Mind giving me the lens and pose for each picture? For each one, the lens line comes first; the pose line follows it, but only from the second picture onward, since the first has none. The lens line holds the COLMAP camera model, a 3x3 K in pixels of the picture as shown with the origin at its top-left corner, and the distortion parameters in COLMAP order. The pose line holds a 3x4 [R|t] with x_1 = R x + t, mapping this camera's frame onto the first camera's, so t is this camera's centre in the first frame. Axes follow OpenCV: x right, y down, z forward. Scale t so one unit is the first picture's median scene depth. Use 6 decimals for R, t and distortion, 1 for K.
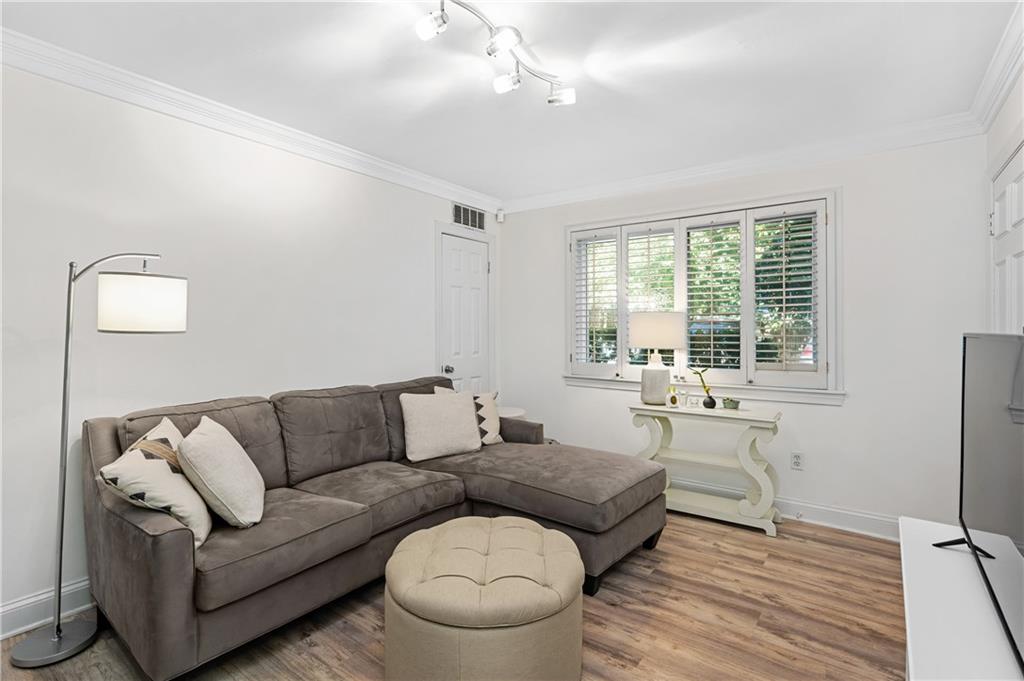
lens RADIAL K [[496.2, 0, 509.0], [0, 496.2, 332.9], [0, 0, 1]] dist [-0.004113, -0.000289]
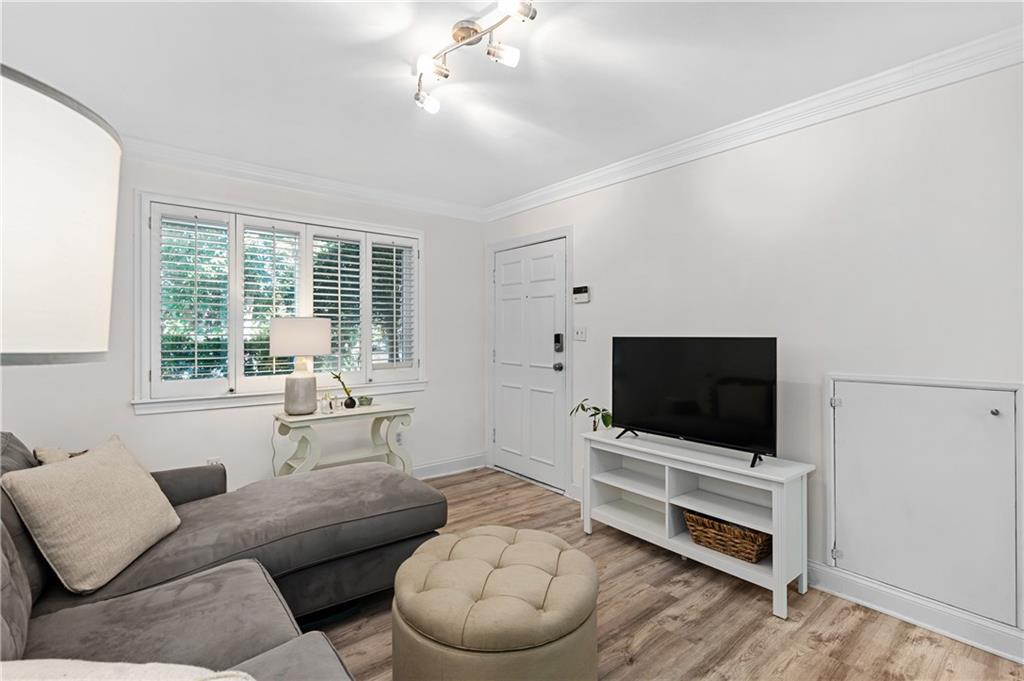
lens RADIAL K [[471.4, 0, 509.0], [0, 471.4, 337.2], [0, 0, 1]] dist [-0.001295, -0.000089]
pose [[0.252417, -0.007091, 0.967593, -0.503824], [0.008032, 0.999954, 0.005232, -0.006292], [-0.967585, 0.006451, 0.252462, 0.399372]]
